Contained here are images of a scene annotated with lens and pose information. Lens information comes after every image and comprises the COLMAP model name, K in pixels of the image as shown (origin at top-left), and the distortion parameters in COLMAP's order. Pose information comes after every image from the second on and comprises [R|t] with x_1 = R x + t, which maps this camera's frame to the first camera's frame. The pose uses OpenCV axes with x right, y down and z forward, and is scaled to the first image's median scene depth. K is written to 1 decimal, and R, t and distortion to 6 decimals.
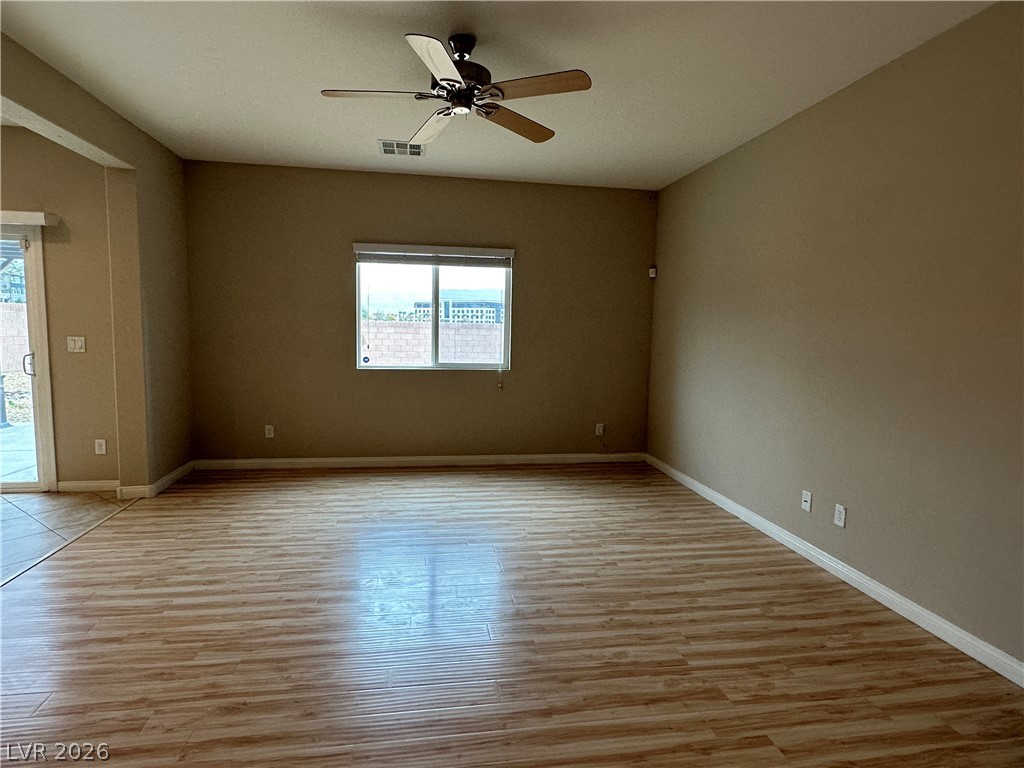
lens RADIAL K [[554.4, 0, 506.5], [0, 554.4, 381.6], [0, 0, 1]] dist [-0.003107, -0.000357]
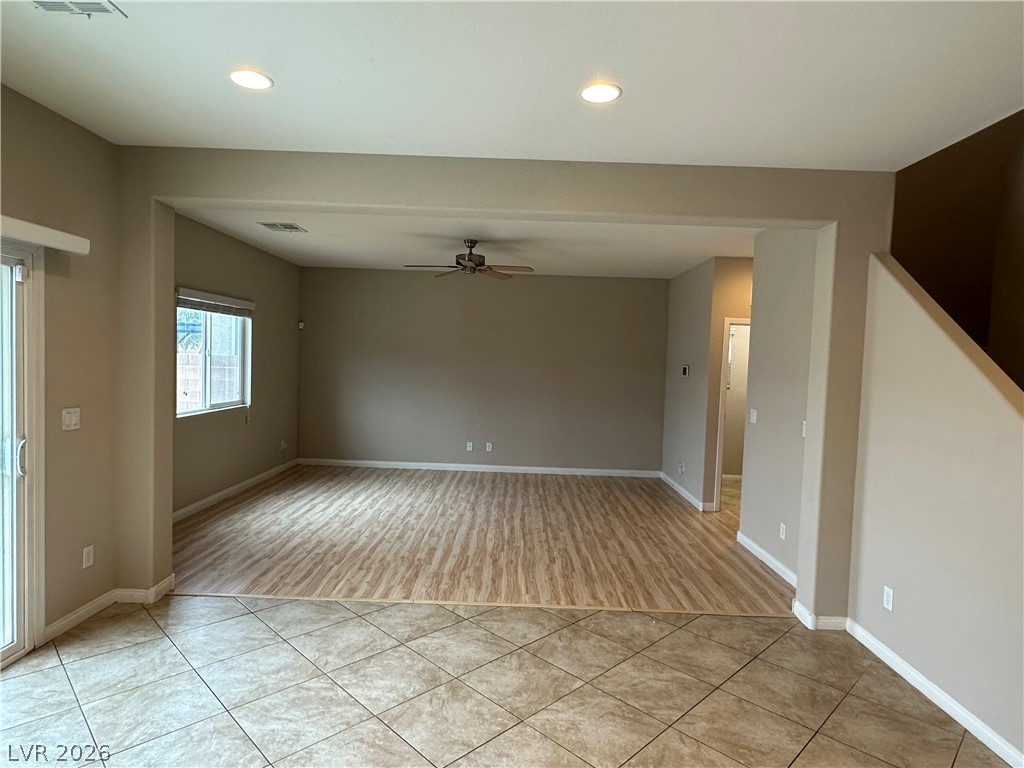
lens RADIAL K [[585.2, 0, 509.3], [0, 585.2, 386.7], [0, 0, 1]] dist [-0.005150, 0.001134]
pose [[0.175212, -0.060453, 0.982673, -1.472741], [0.064424, 0.996678, 0.049828, -0.114498], [-0.982421, 0.054577, 0.178525, 0.330629]]
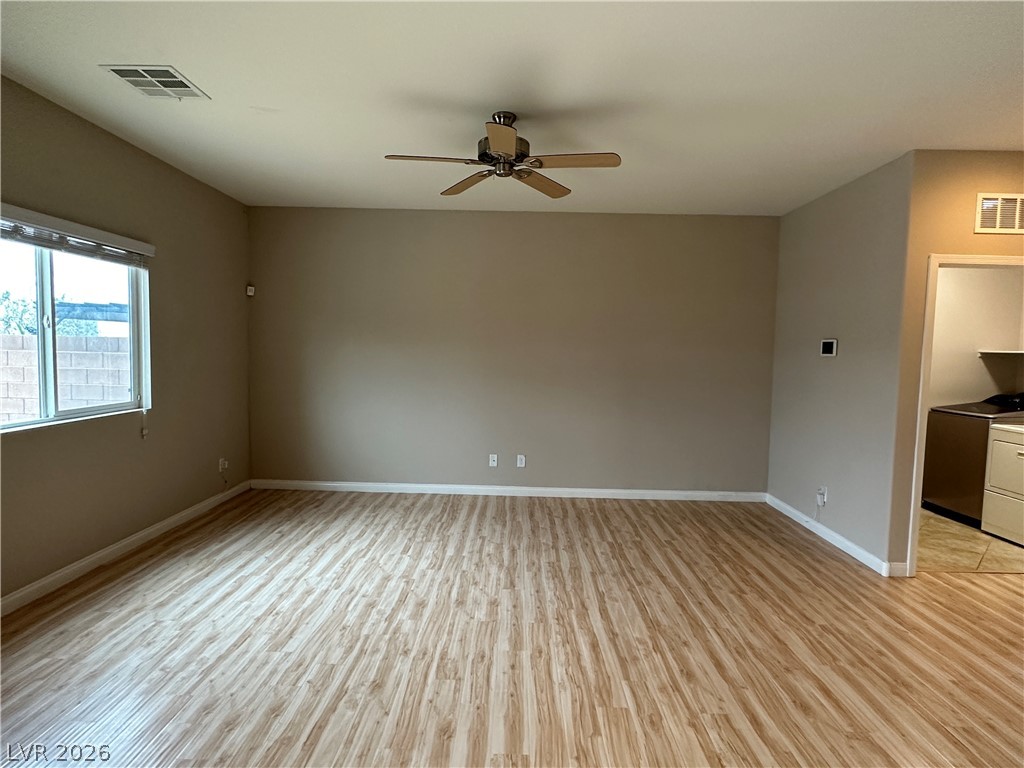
lens RADIAL K [[556.1, 0, 511.0], [0, 556.1, 385.9], [0, 0, 1]] dist [-0.002818, -0.000336]
pose [[0.176754, -0.081821, 0.980848, -0.836056], [0.076172, 0.994687, 0.069249, -0.088129], [-0.981303, 0.062473, 0.182047, 0.535108]]
